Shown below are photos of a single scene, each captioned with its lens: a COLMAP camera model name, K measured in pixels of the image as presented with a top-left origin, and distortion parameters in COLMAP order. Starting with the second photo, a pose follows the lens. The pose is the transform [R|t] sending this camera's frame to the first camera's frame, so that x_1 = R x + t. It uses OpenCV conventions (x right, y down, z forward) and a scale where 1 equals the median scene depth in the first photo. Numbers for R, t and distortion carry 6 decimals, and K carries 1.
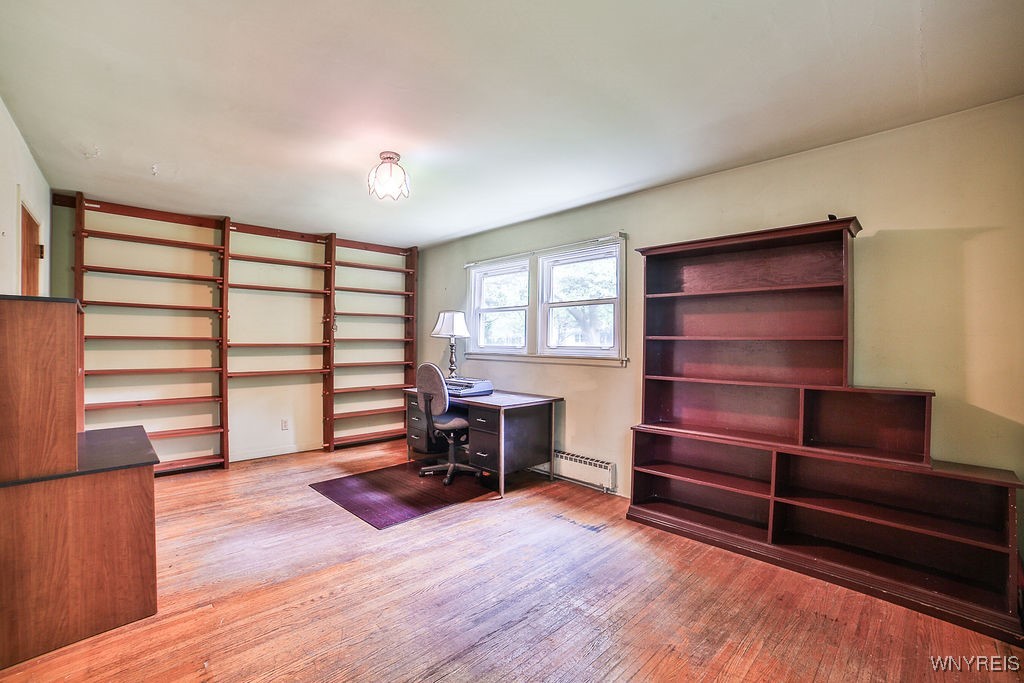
lens RADIAL K [[434.0, 0, 516.3], [0, 434.0, 341.3], [0, 0, 1]] dist [-0.098648, 0.032007]
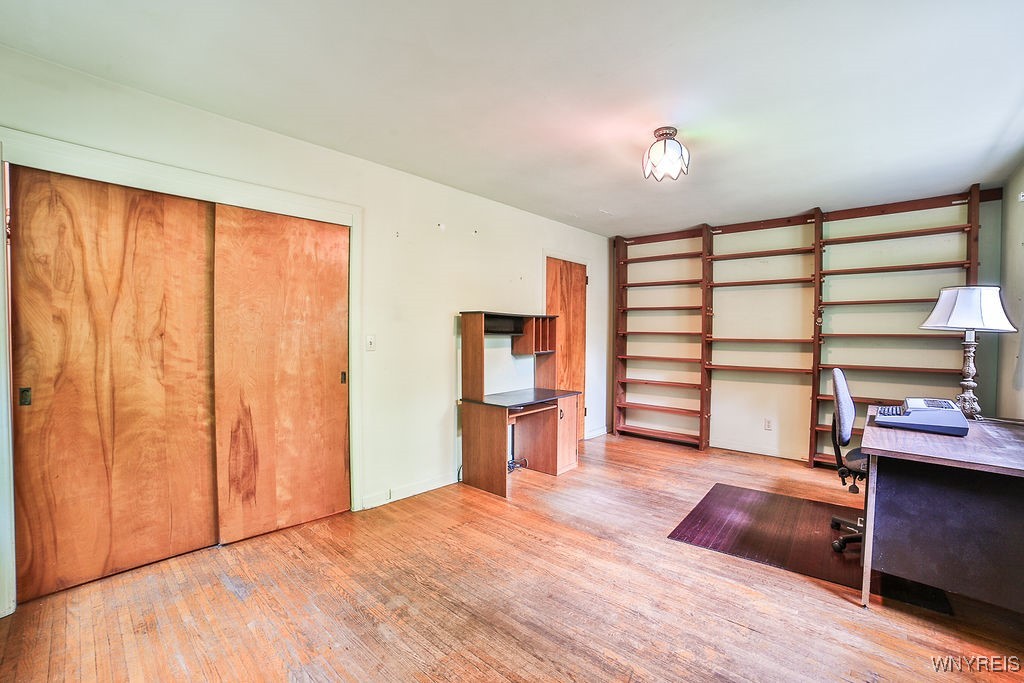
lens RADIAL K [[434.0, 0, 516.3], [0, 434.0, 341.3], [0, 0, 1]] dist [-0.098648, 0.032007]
pose [[0.075178, 0.012992, -0.997085, 0.403364], [-0.008248, 0.999889, 0.012407, 0.003755], [0.997136, 0.007291, 0.075277, 0.420639]]
